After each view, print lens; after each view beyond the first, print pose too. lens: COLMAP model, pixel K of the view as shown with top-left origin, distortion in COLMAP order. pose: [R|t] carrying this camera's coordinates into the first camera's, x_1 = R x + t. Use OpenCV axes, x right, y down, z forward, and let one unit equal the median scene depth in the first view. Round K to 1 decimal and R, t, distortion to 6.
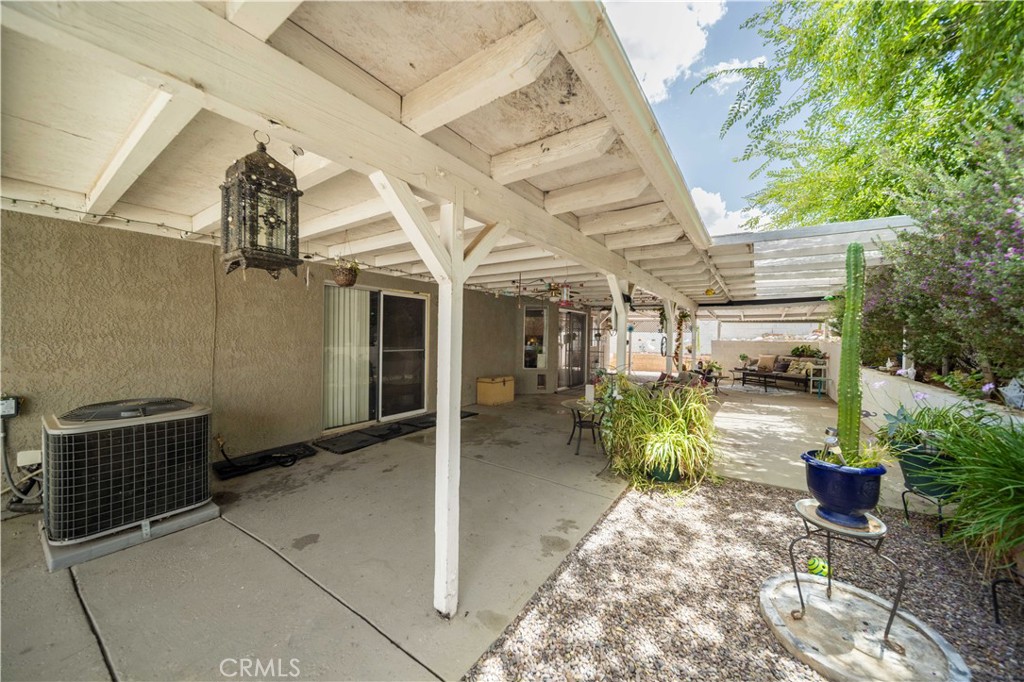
lens RADIAL K [[351.4, 0, 512.0], [0, 351.4, 341.0], [0, 0, 1]] dist [0.000148, 0.000001]
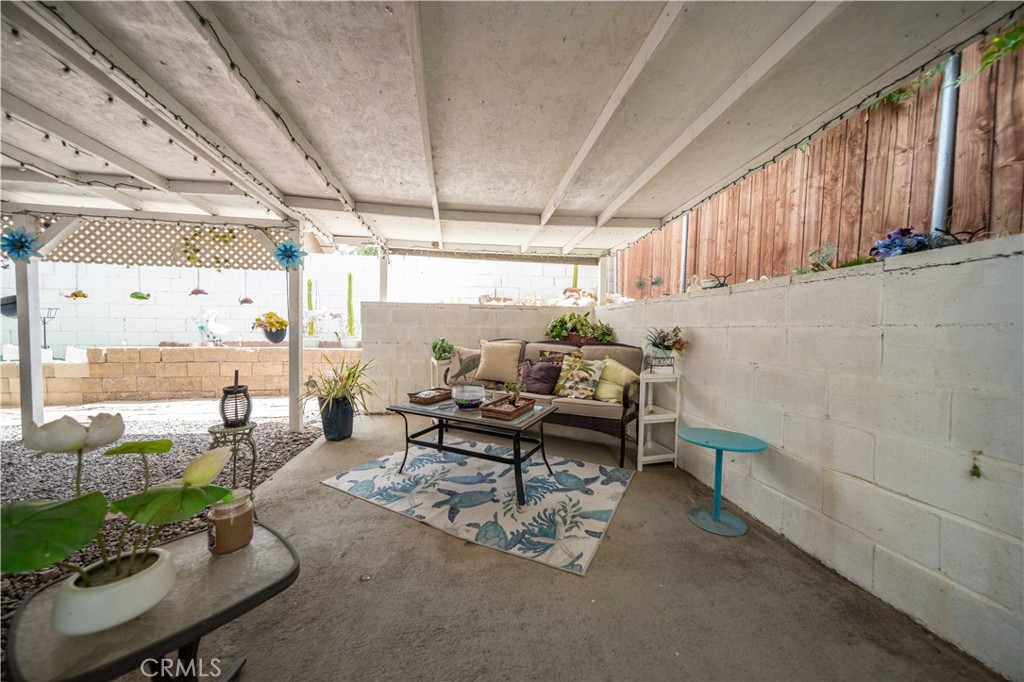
lens RADIAL K [[351.4, 0, 512.0], [0, 351.4, 341.0], [0, 0, 1]] dist [0.000148, 0.000001]
pose [[0.718803, -0.018936, 0.694956, 0.507464], [0.007593, 0.999783, 0.019387, 0.033475], [-0.695172, -0.008659, 0.718791, 0.762007]]
